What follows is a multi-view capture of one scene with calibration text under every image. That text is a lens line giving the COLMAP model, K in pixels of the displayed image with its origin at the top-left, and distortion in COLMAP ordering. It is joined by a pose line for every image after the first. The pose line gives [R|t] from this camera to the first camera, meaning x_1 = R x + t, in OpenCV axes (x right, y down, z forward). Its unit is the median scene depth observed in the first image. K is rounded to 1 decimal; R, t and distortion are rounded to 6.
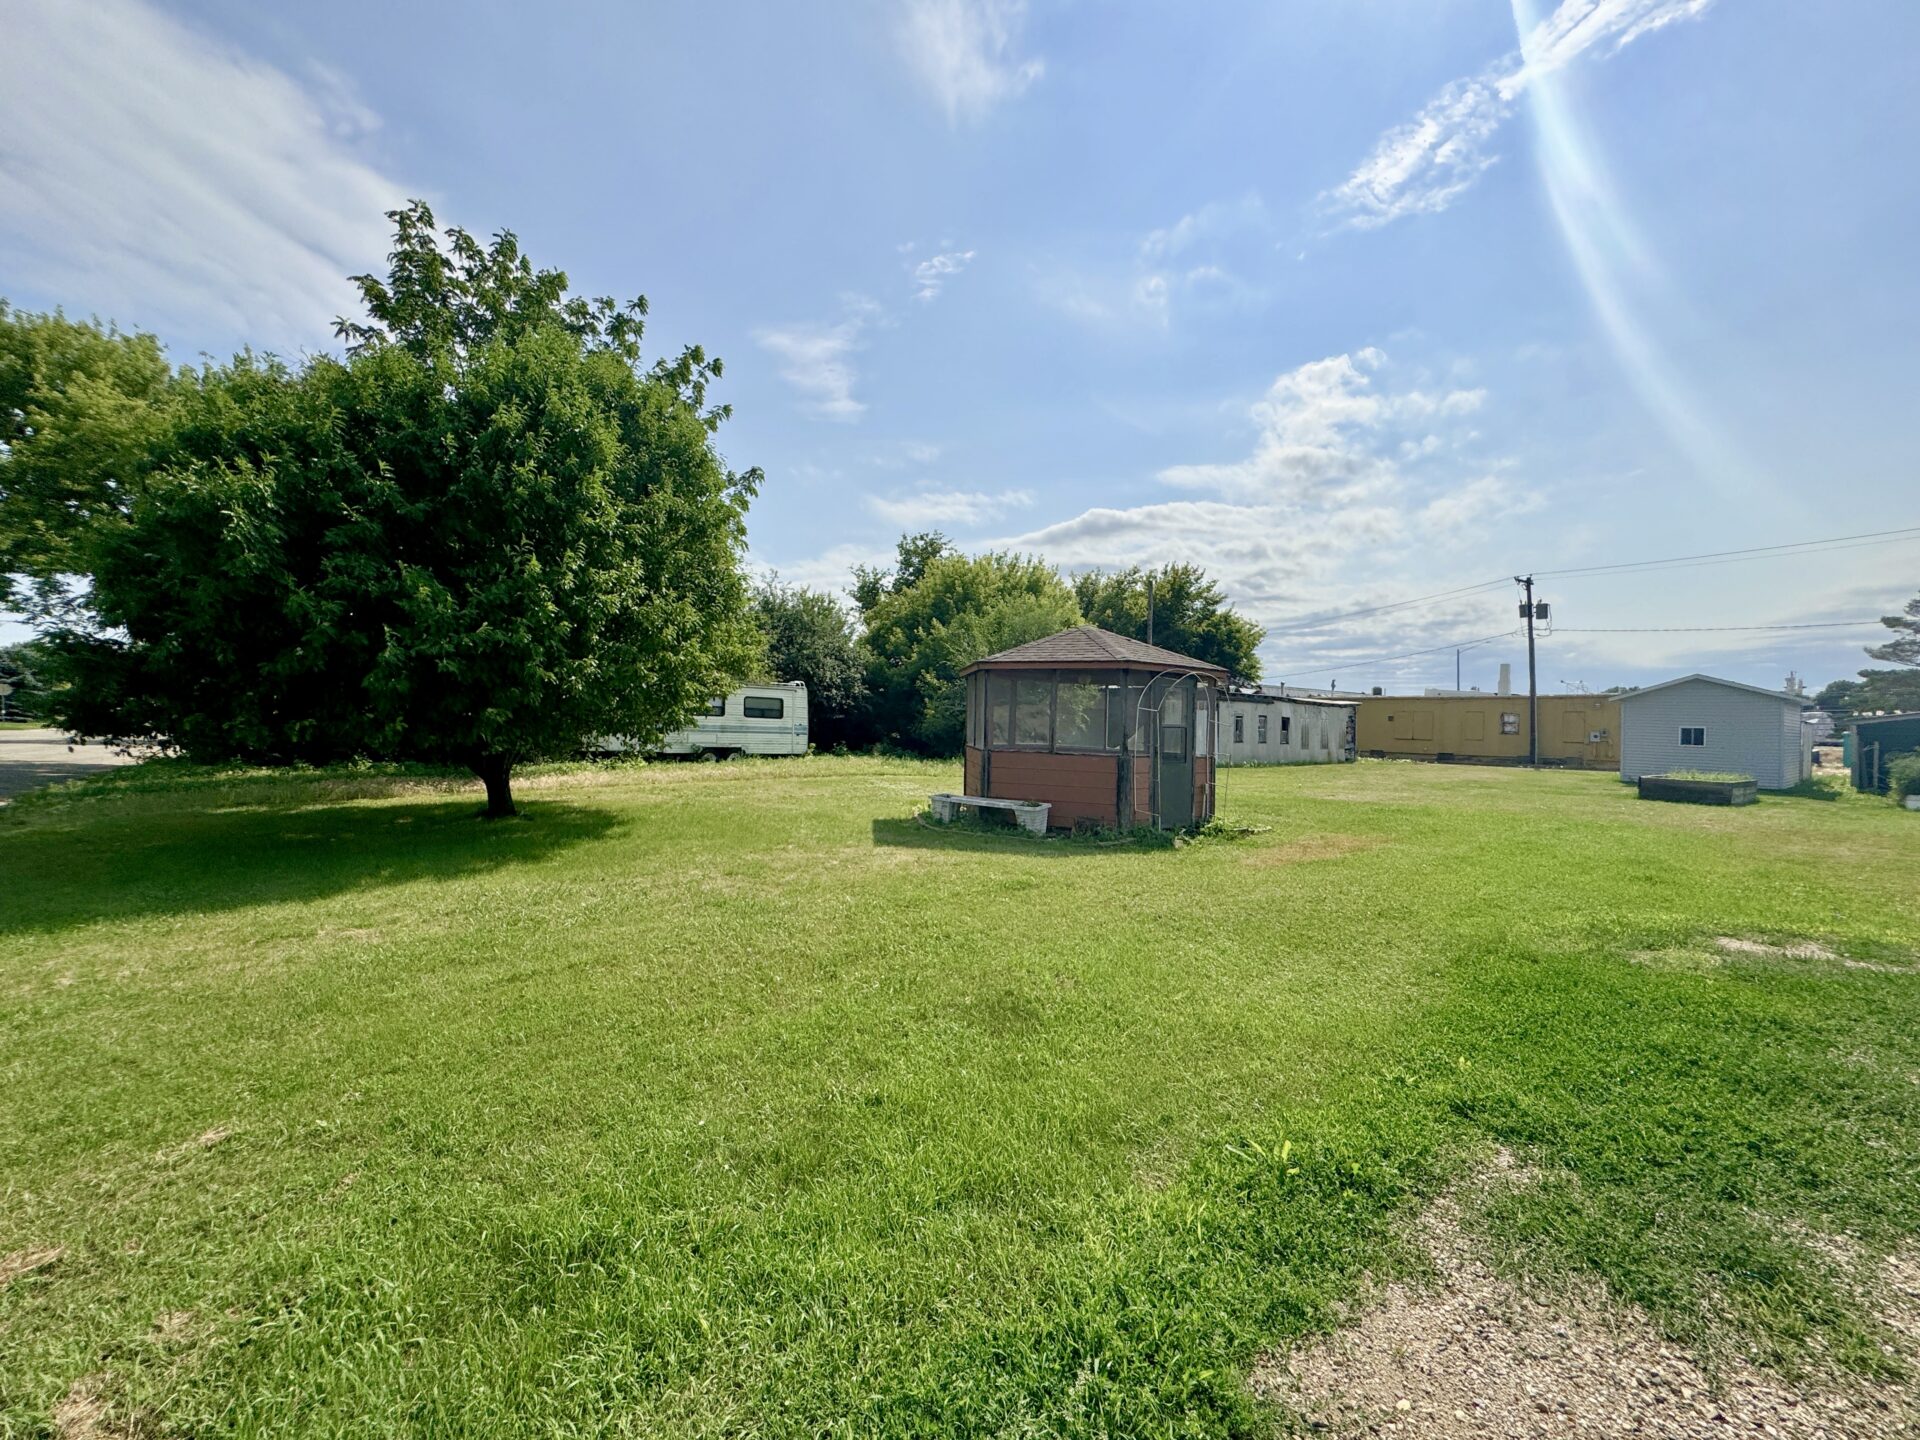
lens RADIAL K [[773.1, 0, 960.0], [0, 773.1, 720.0], [0, 0, 1]] dist [-0.001603, -0.000030]
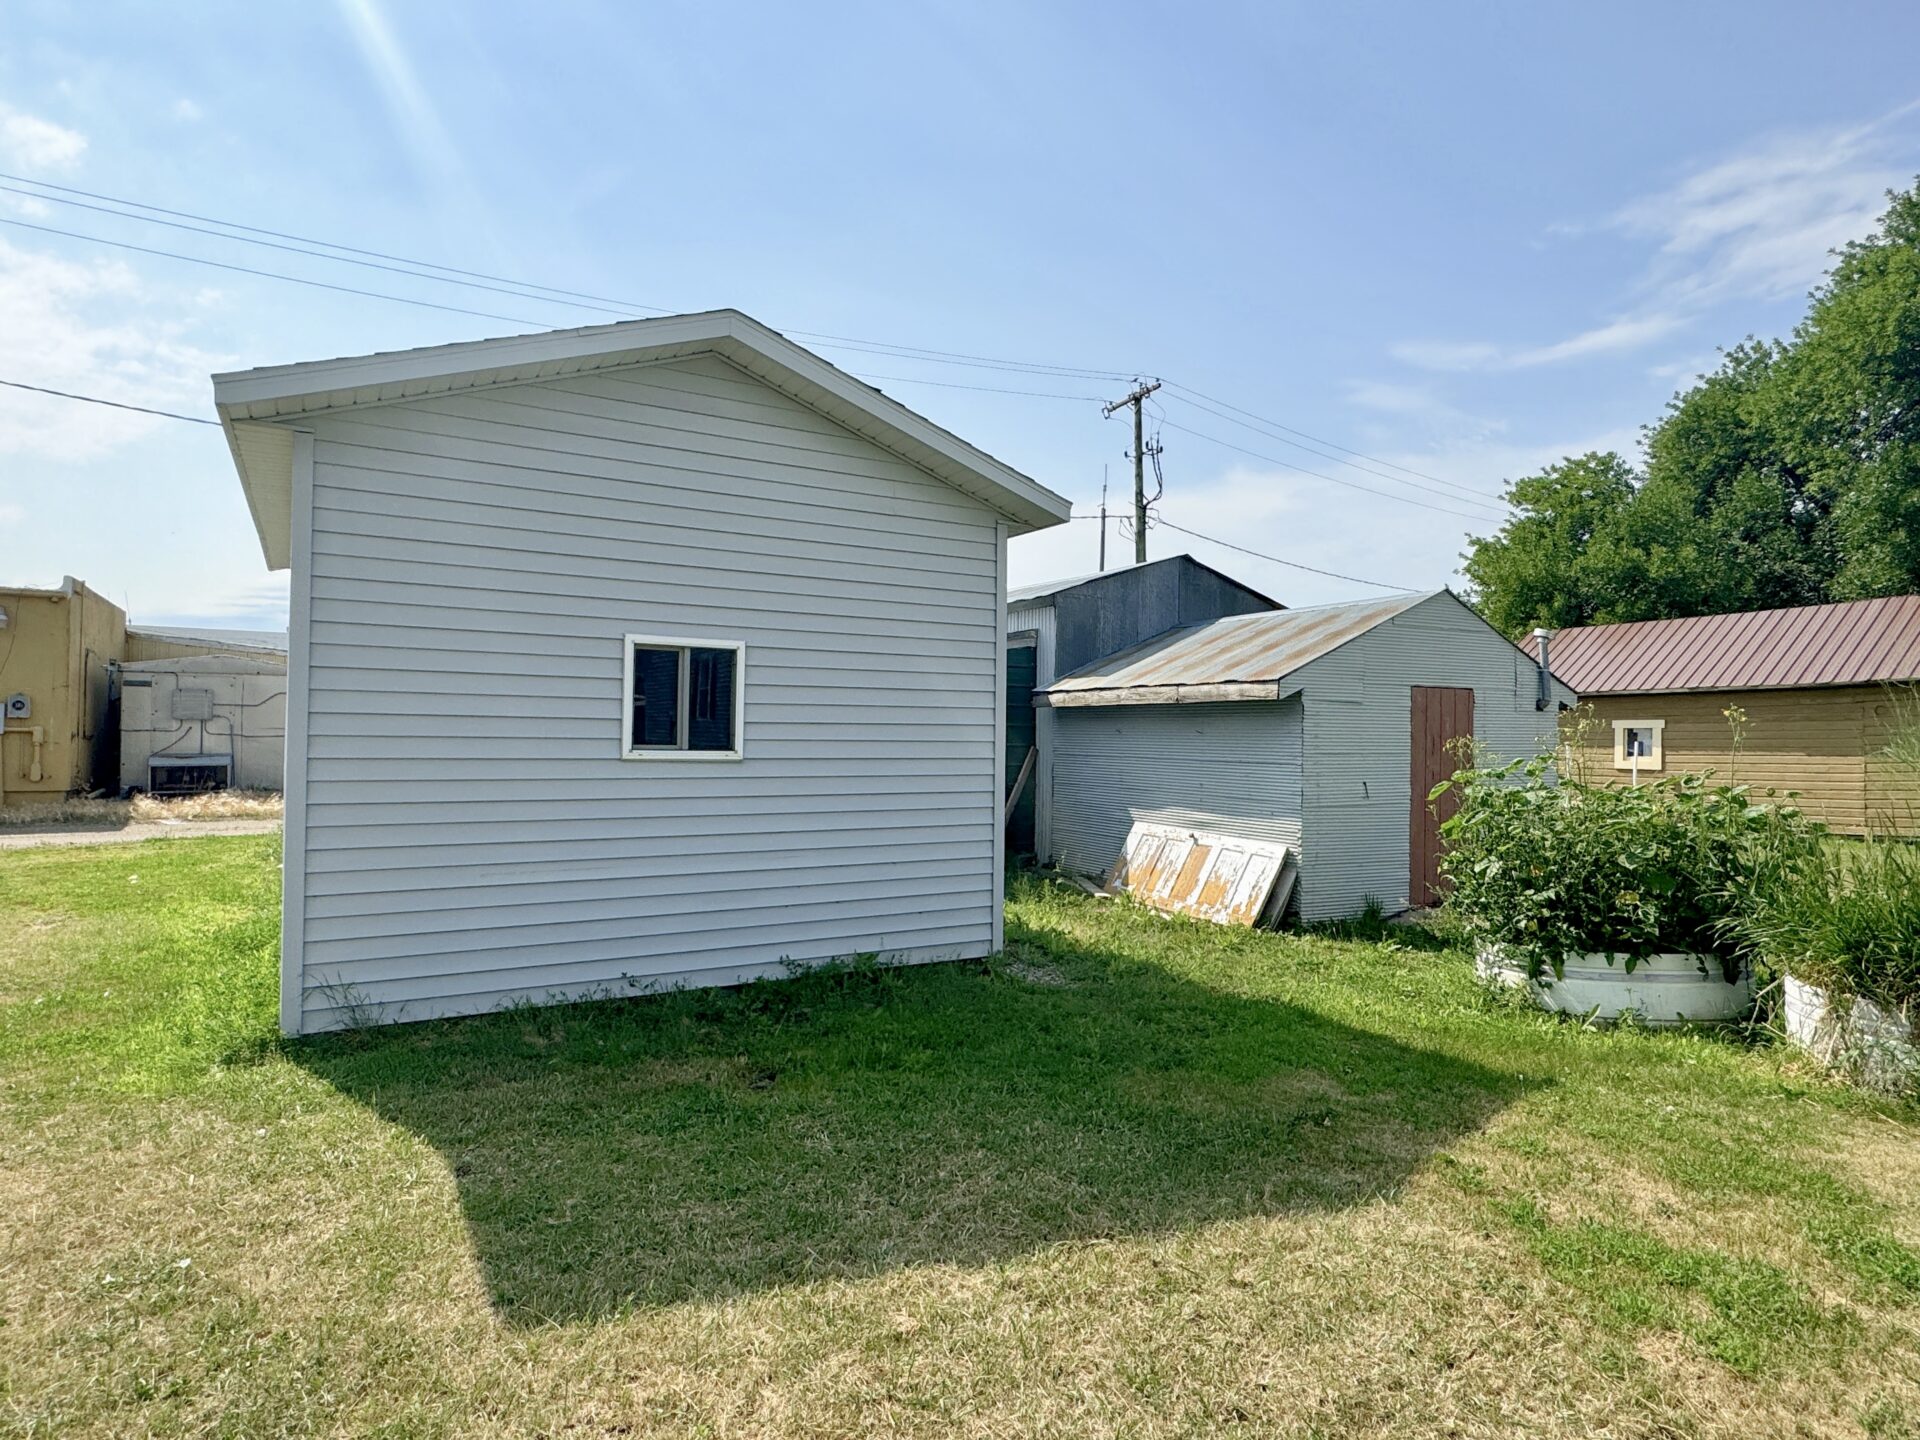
lens RADIAL K [[1077.9, 0, 977.0], [0, 1077.9, 747.0], [0, 0, 1]] dist [-0.014293, 0.003007]
pose [[0.124400, -0.029698, 0.991788, 0.417523], [-0.014397, 0.999393, 0.031732, 0.013376], [-0.992128, -0.018226, 0.123896, 0.516461]]
